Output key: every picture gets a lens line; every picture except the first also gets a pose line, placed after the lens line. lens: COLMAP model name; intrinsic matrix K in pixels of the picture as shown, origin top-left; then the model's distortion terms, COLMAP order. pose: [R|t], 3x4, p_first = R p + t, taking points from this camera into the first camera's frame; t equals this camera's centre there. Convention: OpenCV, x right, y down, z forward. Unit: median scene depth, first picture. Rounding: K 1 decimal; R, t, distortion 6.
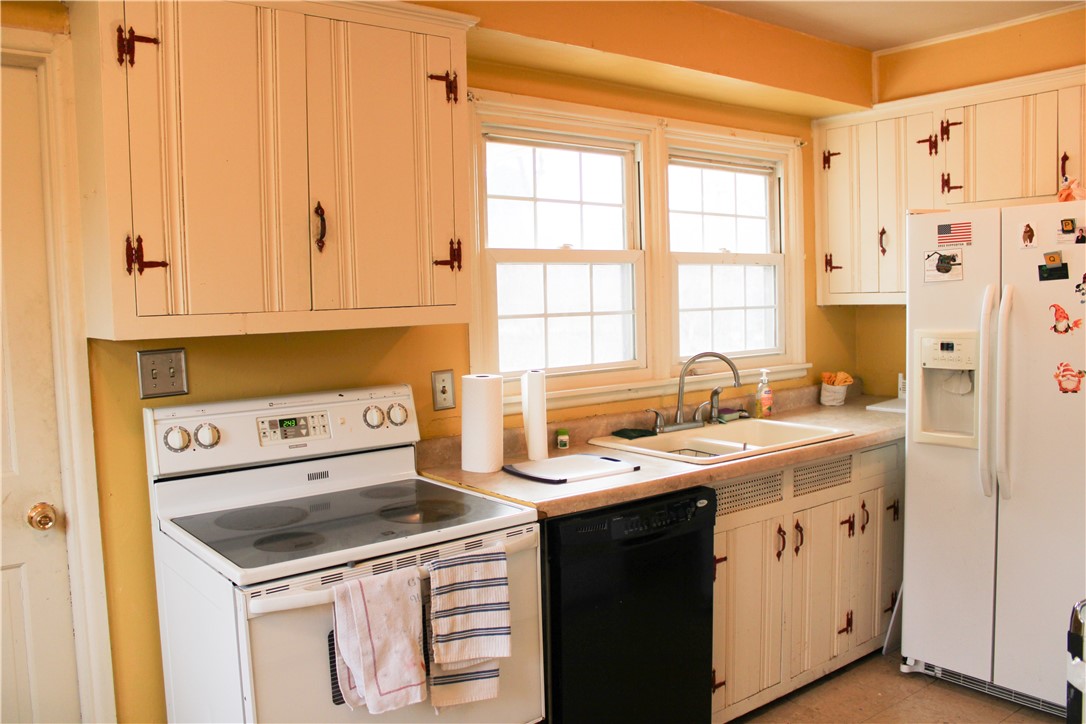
lens RADIAL K [[907.1, 0, 543.0], [0, 907.1, 362.0], [0, 0, 1]] dist [-0.144028, 0.123316]
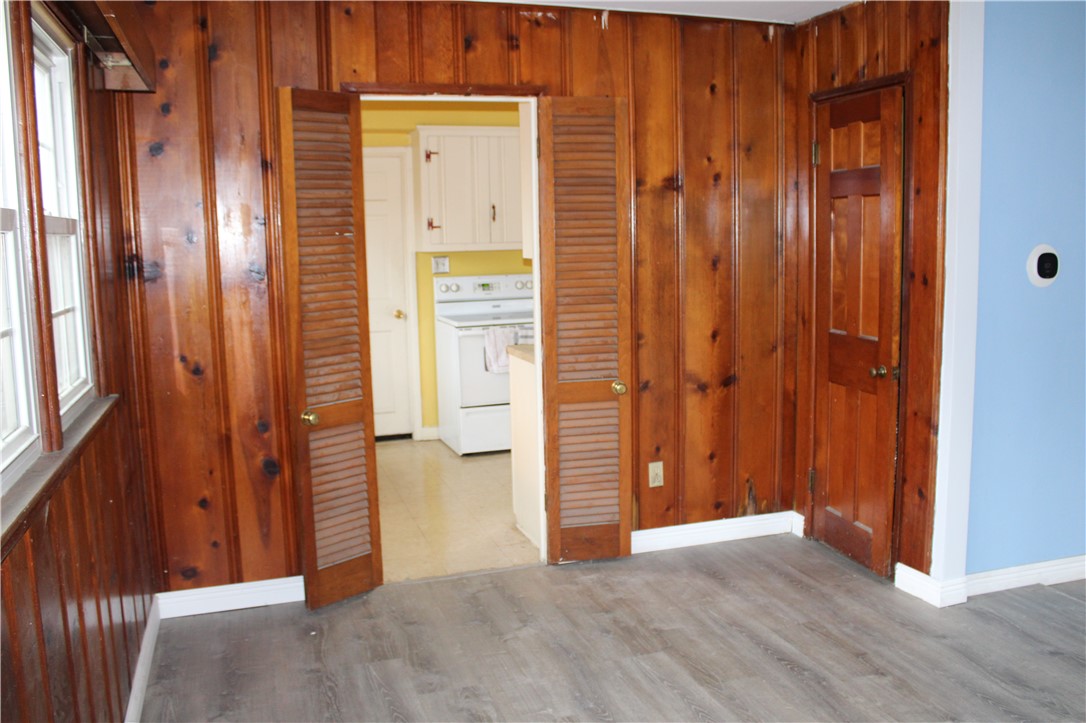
lens RADIAL K [[907.1, 0, 543.0], [0, 907.1, 361.5], [0, 0, 1]] dist [-0.144028, 0.123316]
pose [[0.941703, 0.051442, -0.332488, 0.700468], [-0.027767, 0.996754, 0.075571, 0.076575], [0.335297, -0.061933, 0.940075, -1.327549]]
